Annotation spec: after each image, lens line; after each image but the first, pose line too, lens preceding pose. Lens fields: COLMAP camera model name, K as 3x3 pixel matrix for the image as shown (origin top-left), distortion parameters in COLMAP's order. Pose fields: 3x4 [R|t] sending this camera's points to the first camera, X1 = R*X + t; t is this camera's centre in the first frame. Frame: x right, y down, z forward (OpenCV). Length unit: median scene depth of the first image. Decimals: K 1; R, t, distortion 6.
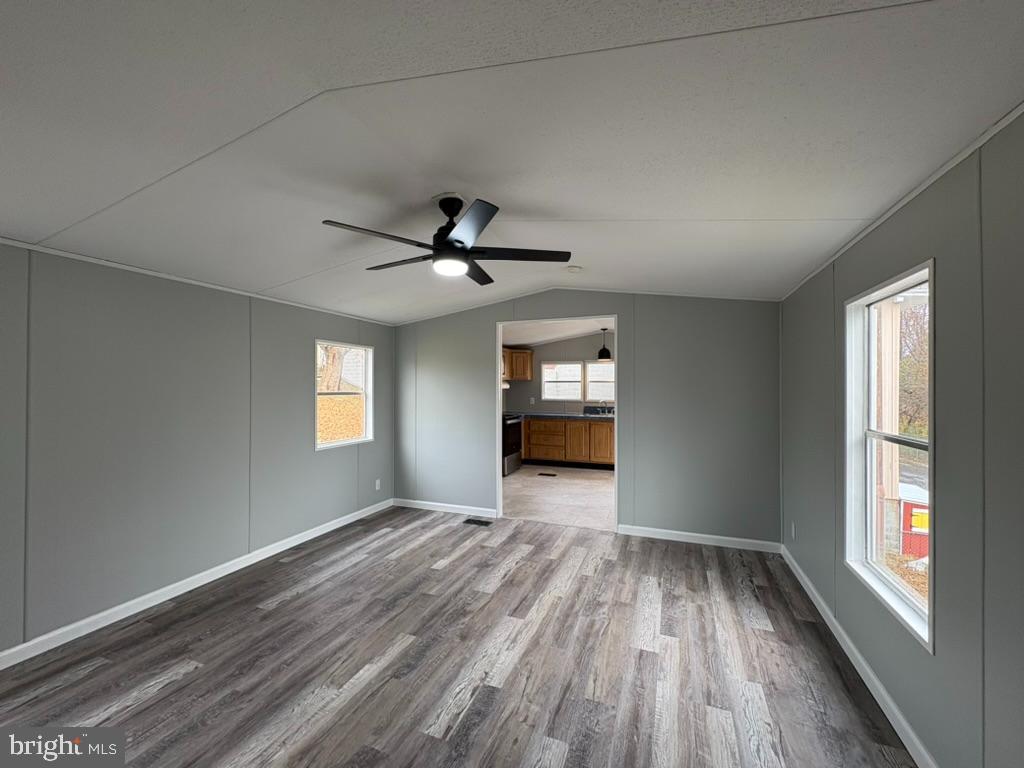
lens RADIAL K [[415.1, 0, 510.3], [0, 415.1, 385.5], [0, 0, 1]] dist [0.000227, 0.000013]
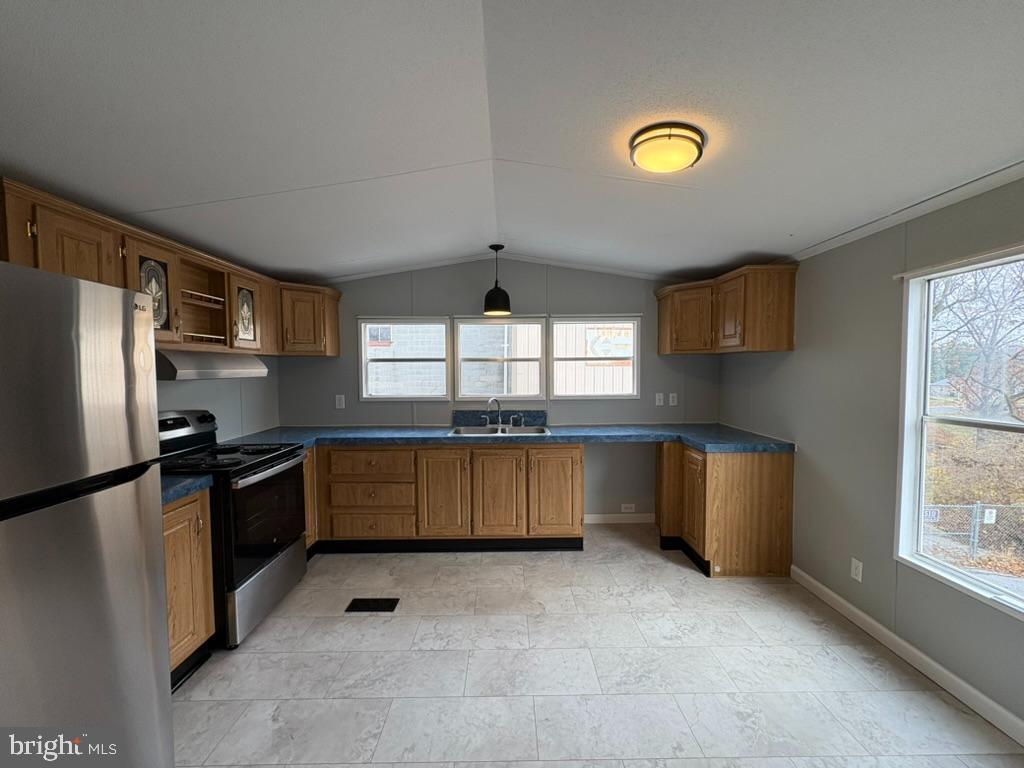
lens RADIAL K [[415.1, 0, 510.3], [0, 415.1, 385.5], [0, 0, 1]] dist [0.000227, 0.000013]
pose [[0.927568, -0.022781, 0.372960, 0.061707], [0.006599, 0.998983, 0.044607, -0.000378], [-0.373597, -0.038915, 0.926774, 0.547404]]
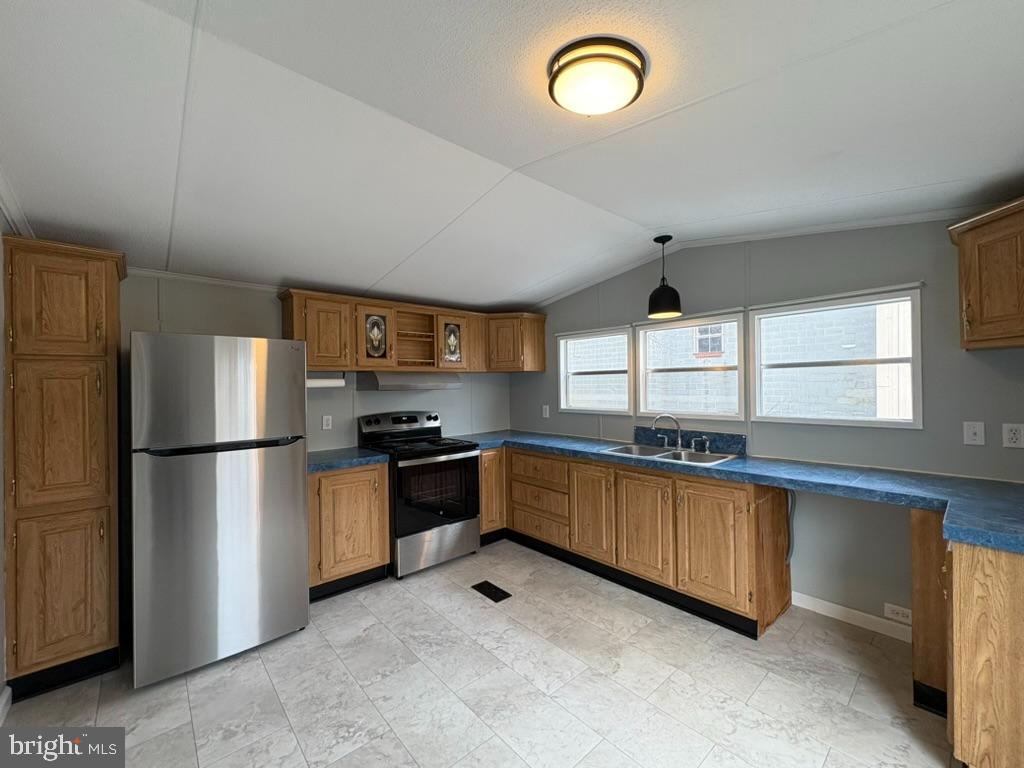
lens RADIAL K [[415.1, 0, 510.3], [0, 415.1, 385.5], [0, 0, 1]] dist [0.000227, 0.000013]
pose [[0.890035, -0.014309, -0.455668, 0.271845], [0.016901, 0.999856, 0.001614, 0.003285], [0.455579, -0.009138, 0.890148, 0.565665]]
